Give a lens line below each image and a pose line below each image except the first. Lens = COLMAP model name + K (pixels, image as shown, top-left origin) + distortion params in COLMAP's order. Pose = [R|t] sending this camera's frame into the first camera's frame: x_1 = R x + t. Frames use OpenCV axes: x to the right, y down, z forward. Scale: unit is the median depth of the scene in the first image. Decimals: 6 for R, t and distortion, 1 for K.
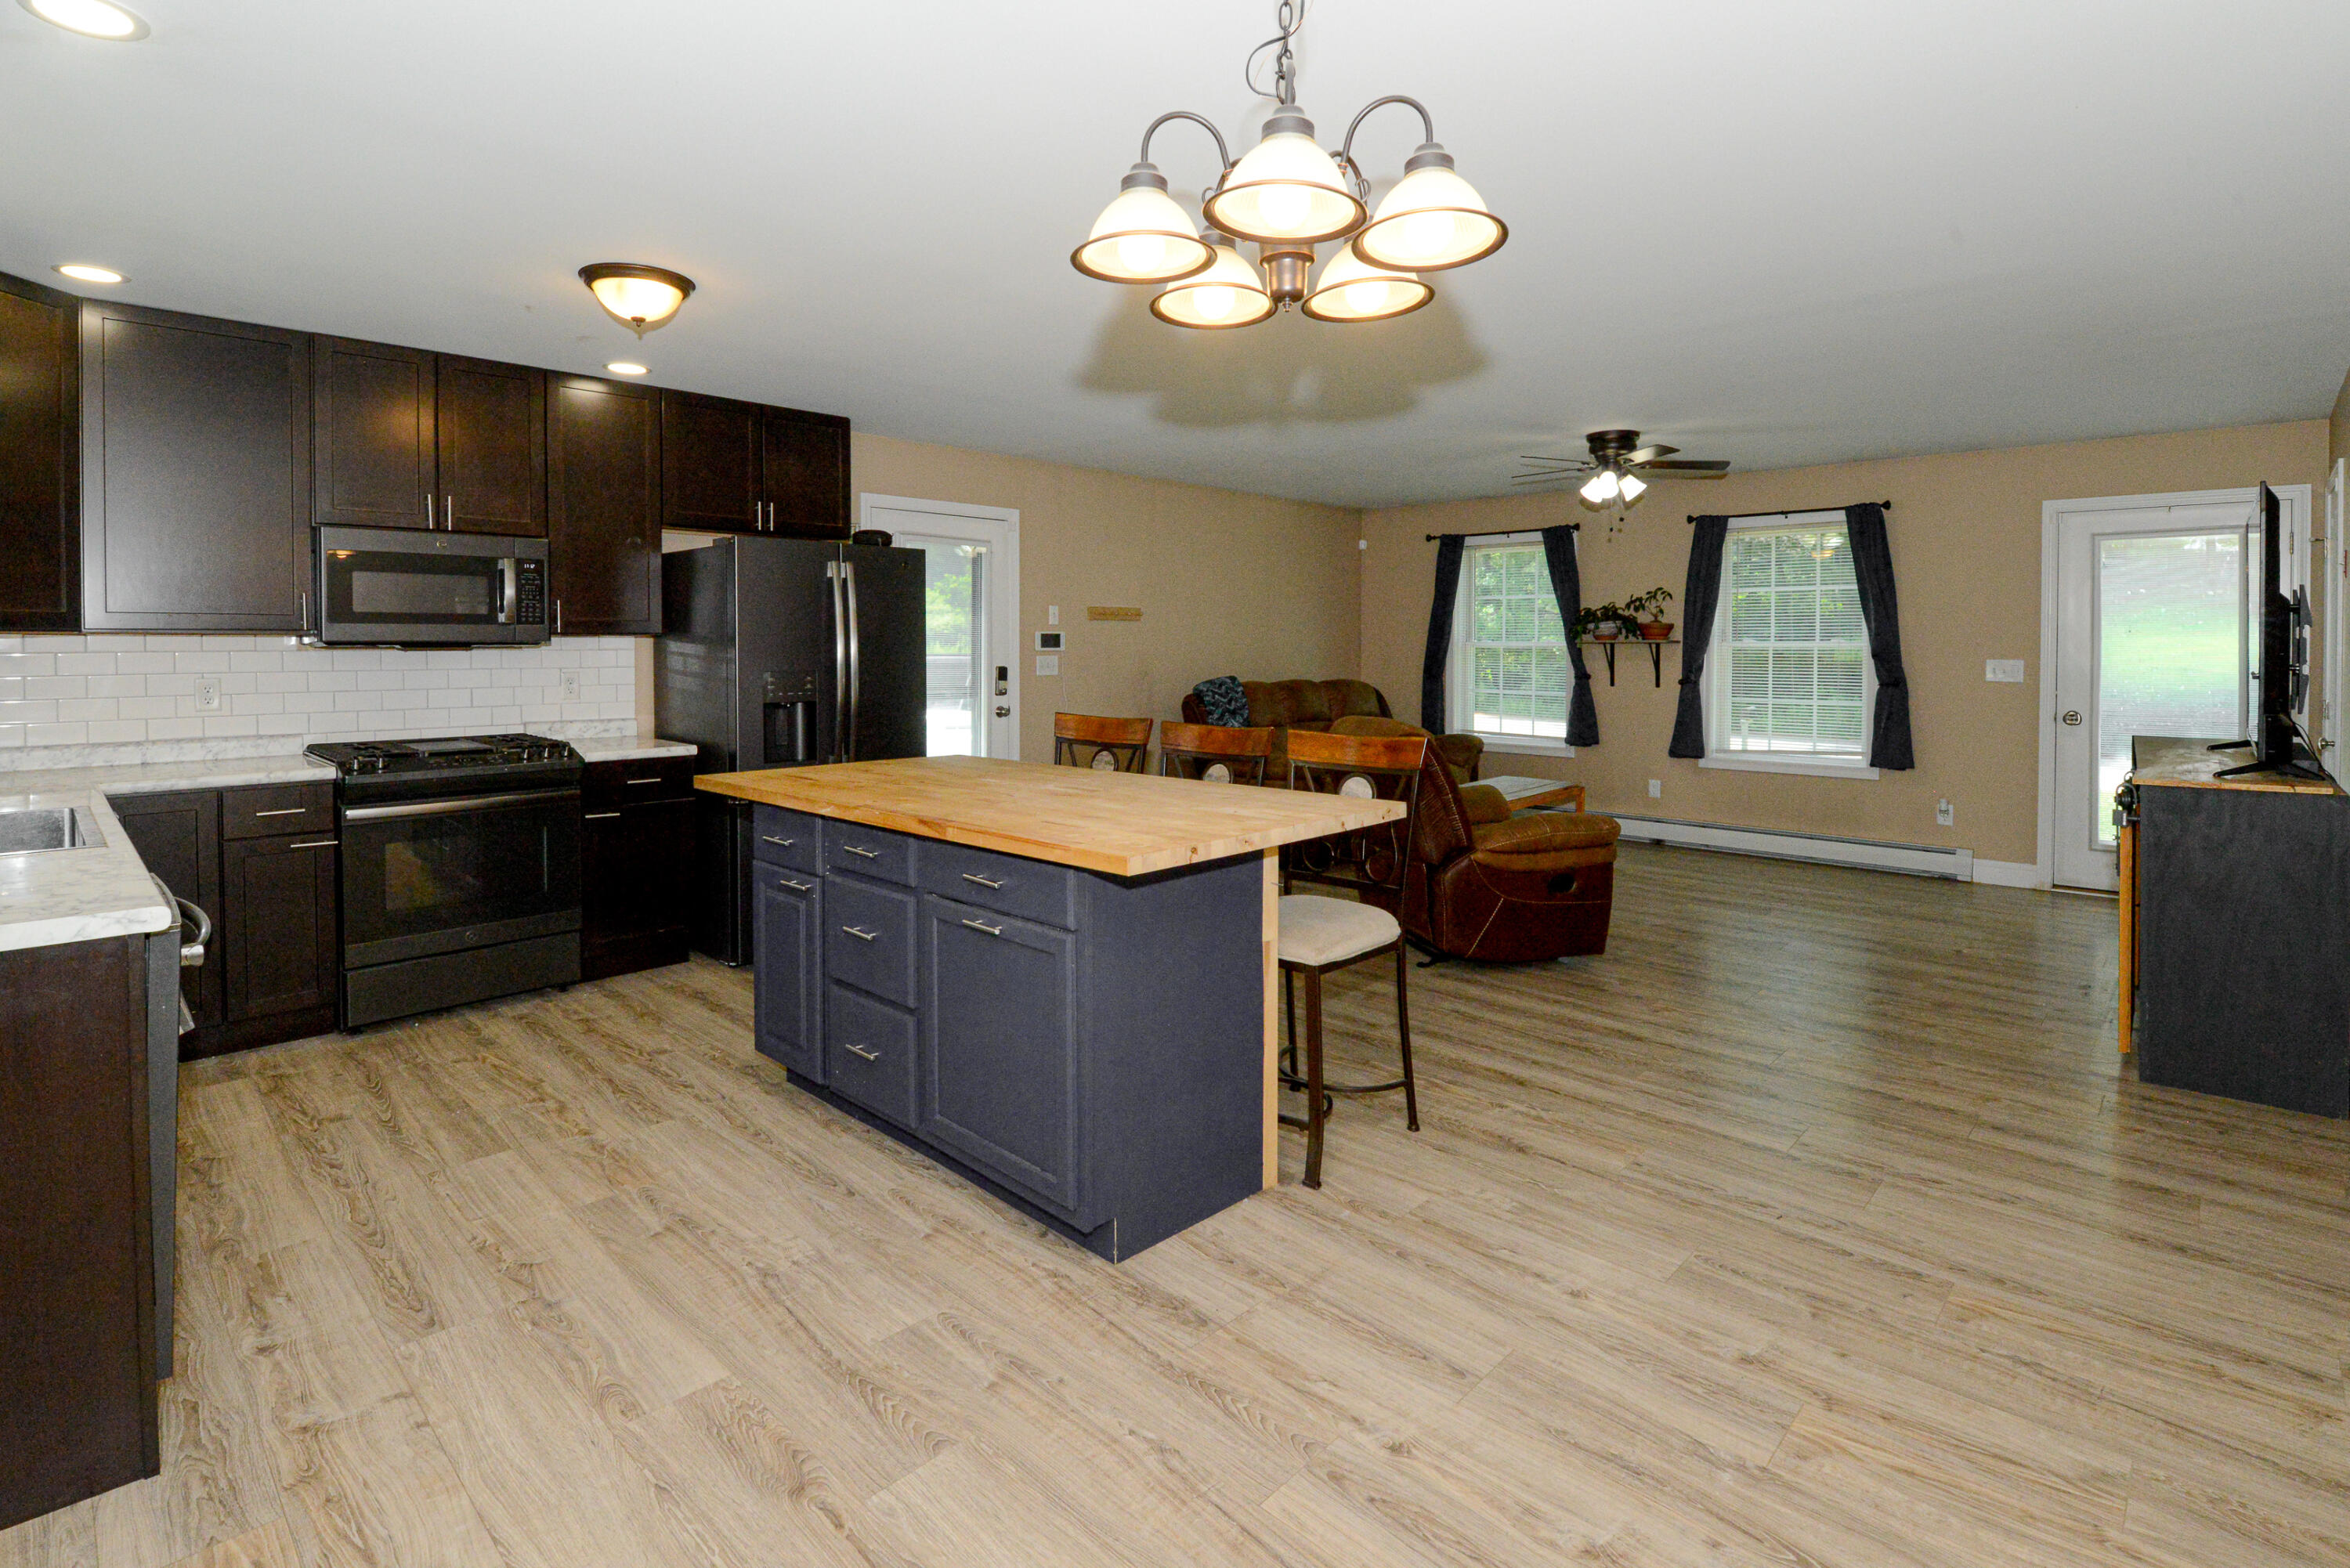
lens RADIAL K [[1091.0, 0, 1157.3], [0, 1091.0, 661.6], [0, 0, 1]] dist [-0.020234, -0.002609]
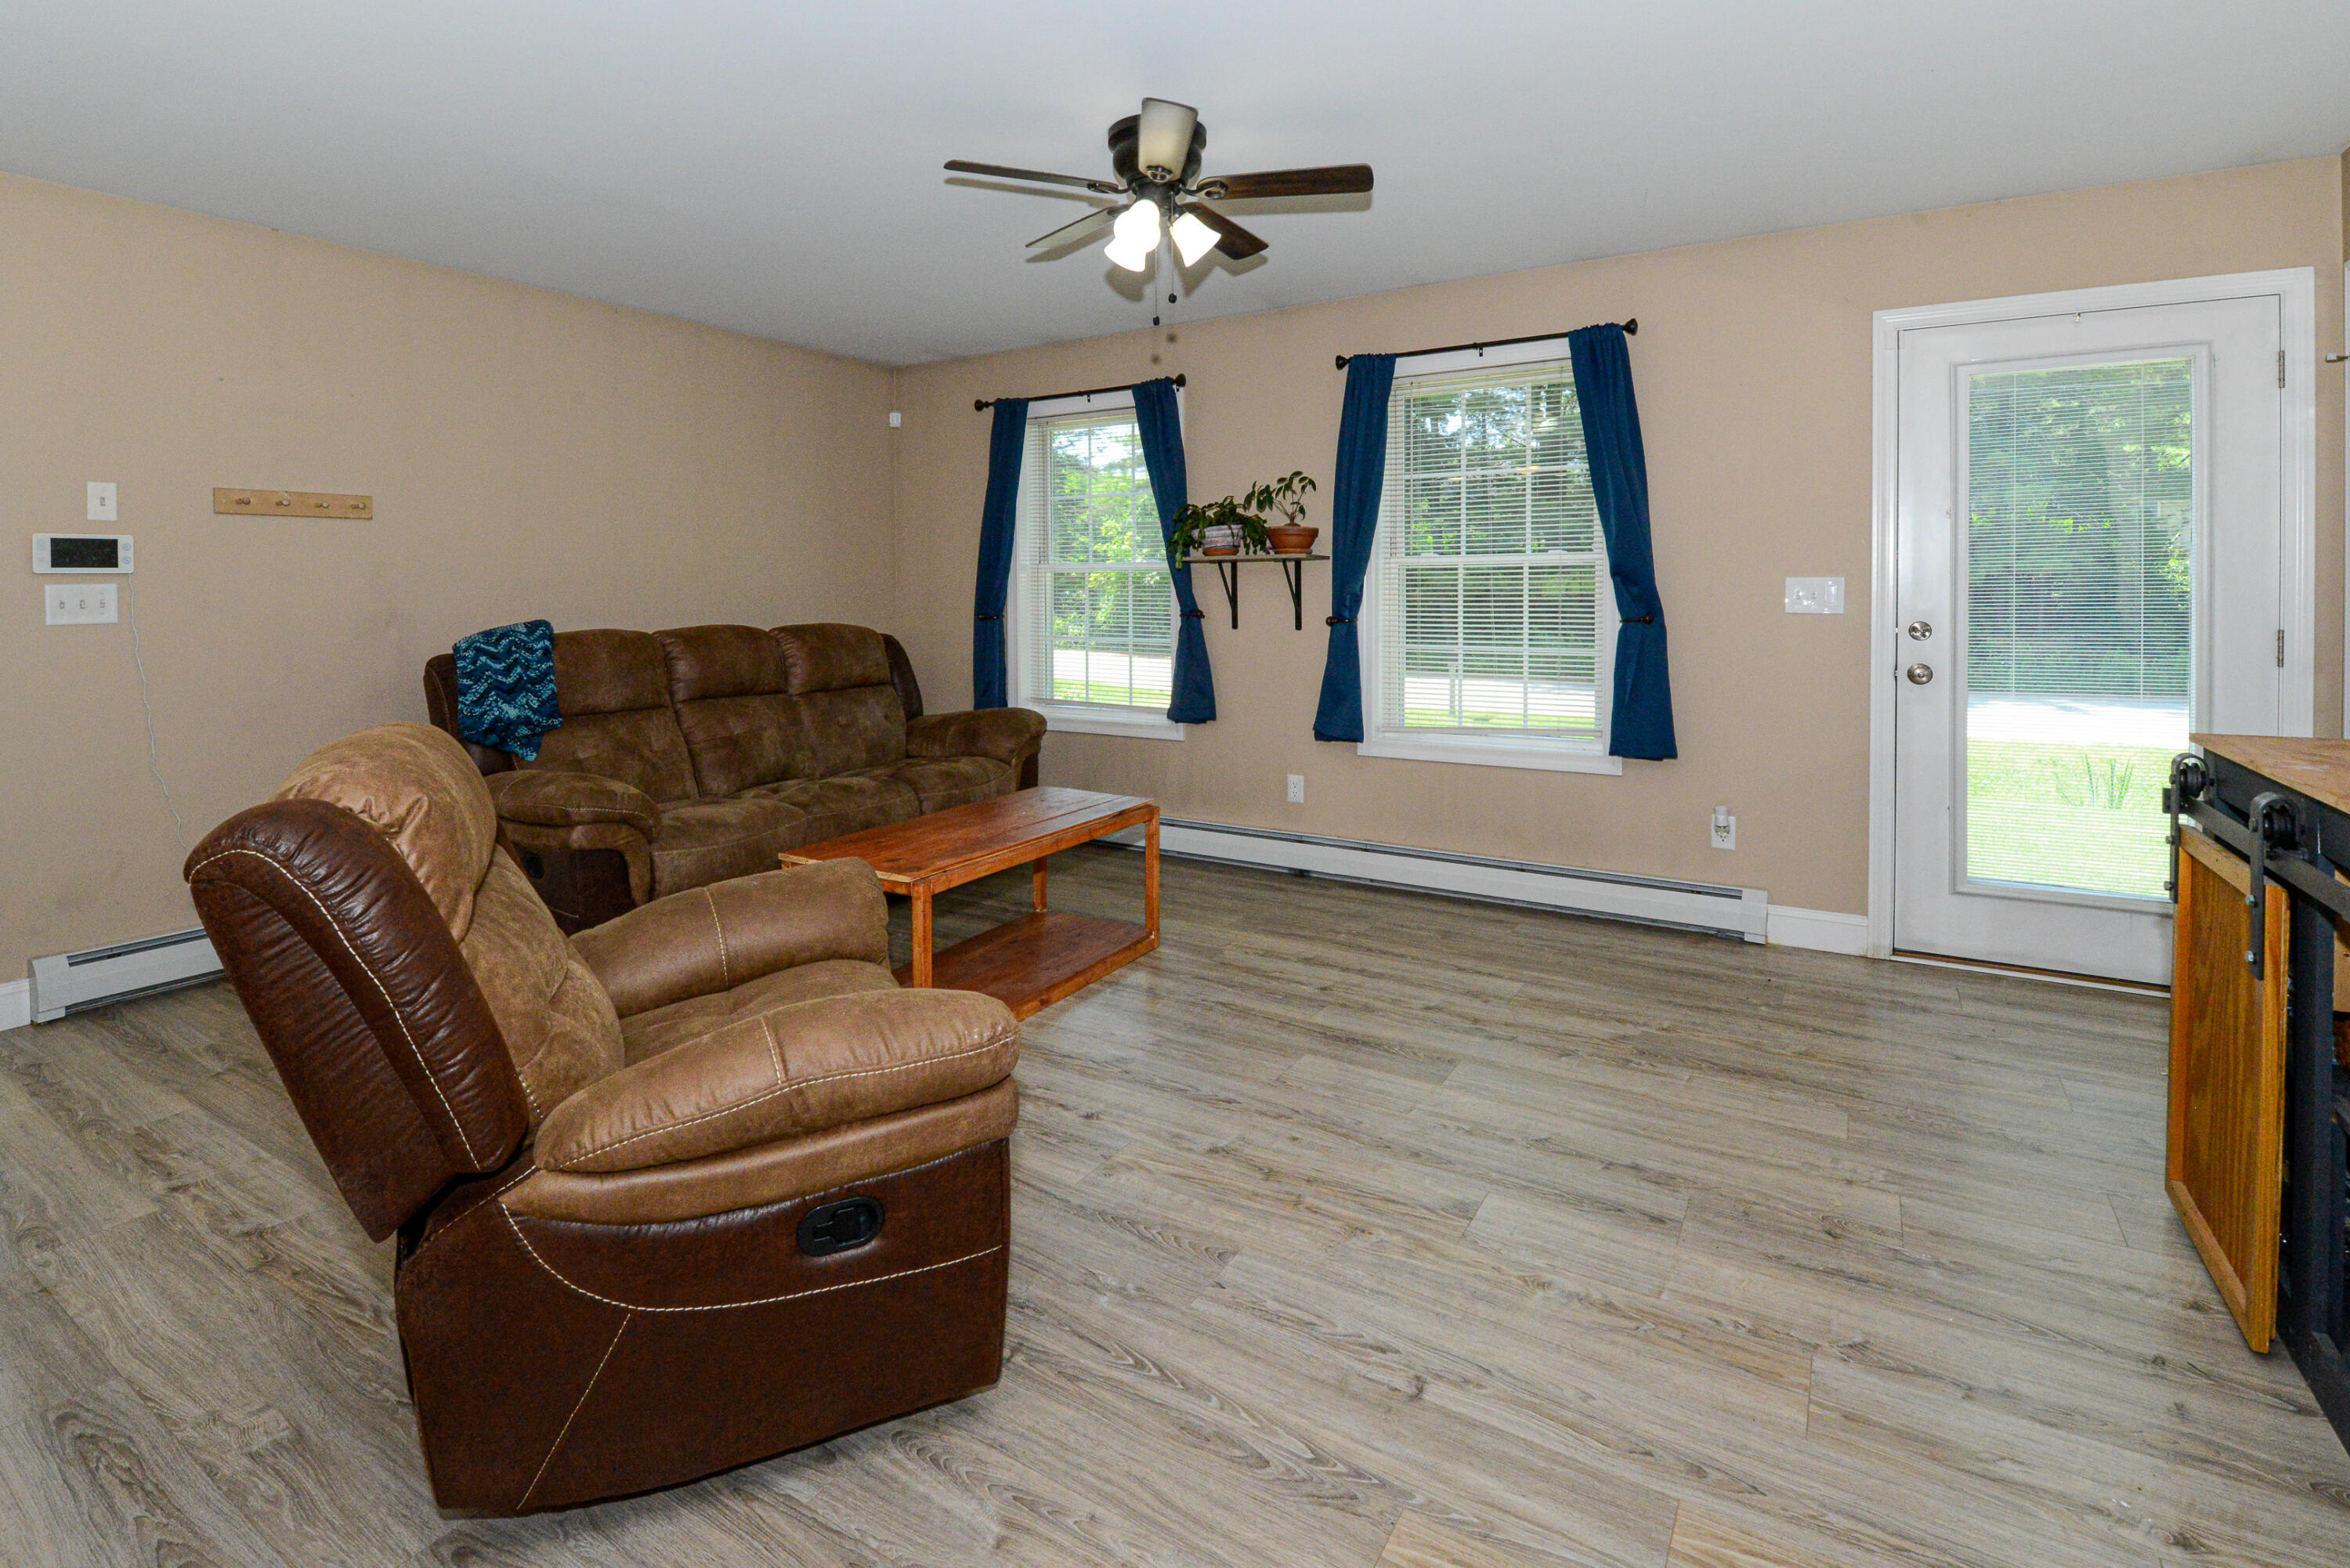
lens RADIAL K [[1133.5, 0, 1114.8], [0, 1133.5, 601.8], [0, 0, 1]] dist [-0.006455, -0.003092]
pose [[0.980467, -0.009467, 0.196454, 0.452818], [0.009857, 0.999951, -0.001010, 0.014404], [-0.196434, 0.002927, 0.980513, 0.742774]]
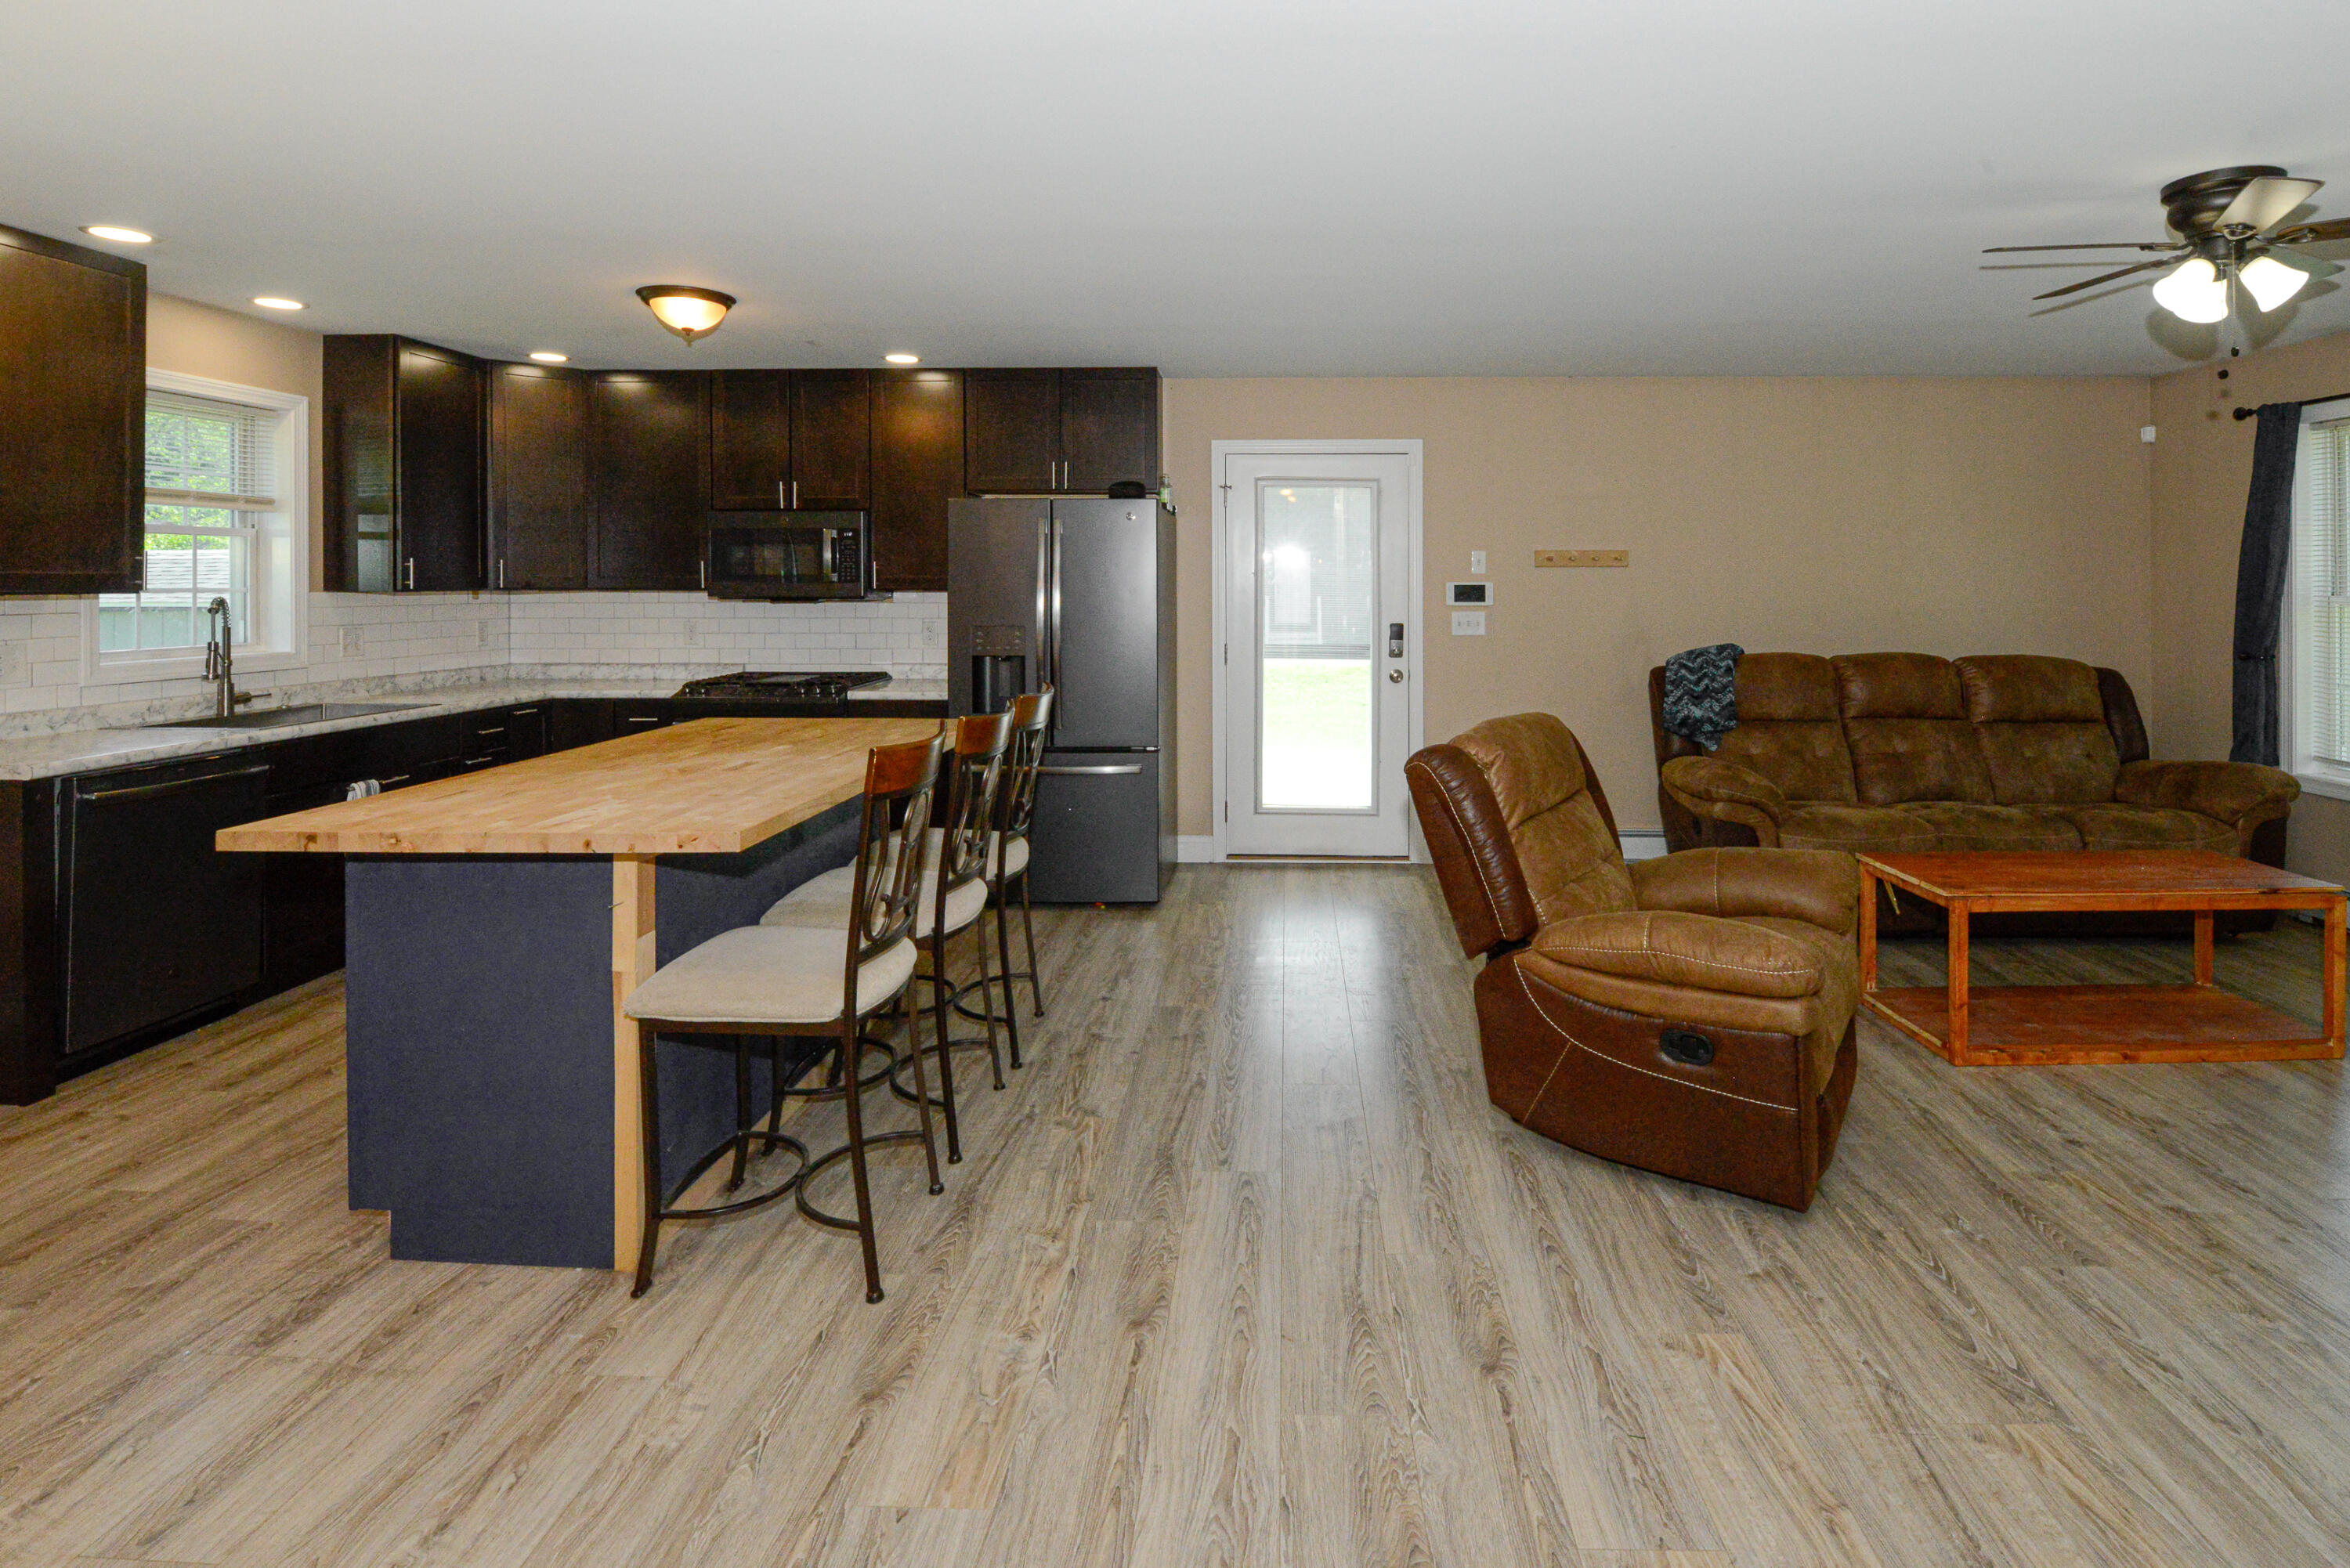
lens RADIAL K [[1133.5, 0, 1268.0], [0, 1133.5, 593.4], [0, 0, 1]] dist [-0.006455, -0.003092]
pose [[0.696181, 0.006230, -0.717840, 0.737060], [-0.012395, 0.999918, -0.003343, -0.025590], [0.717760, 0.011225, 0.696201, 0.517016]]
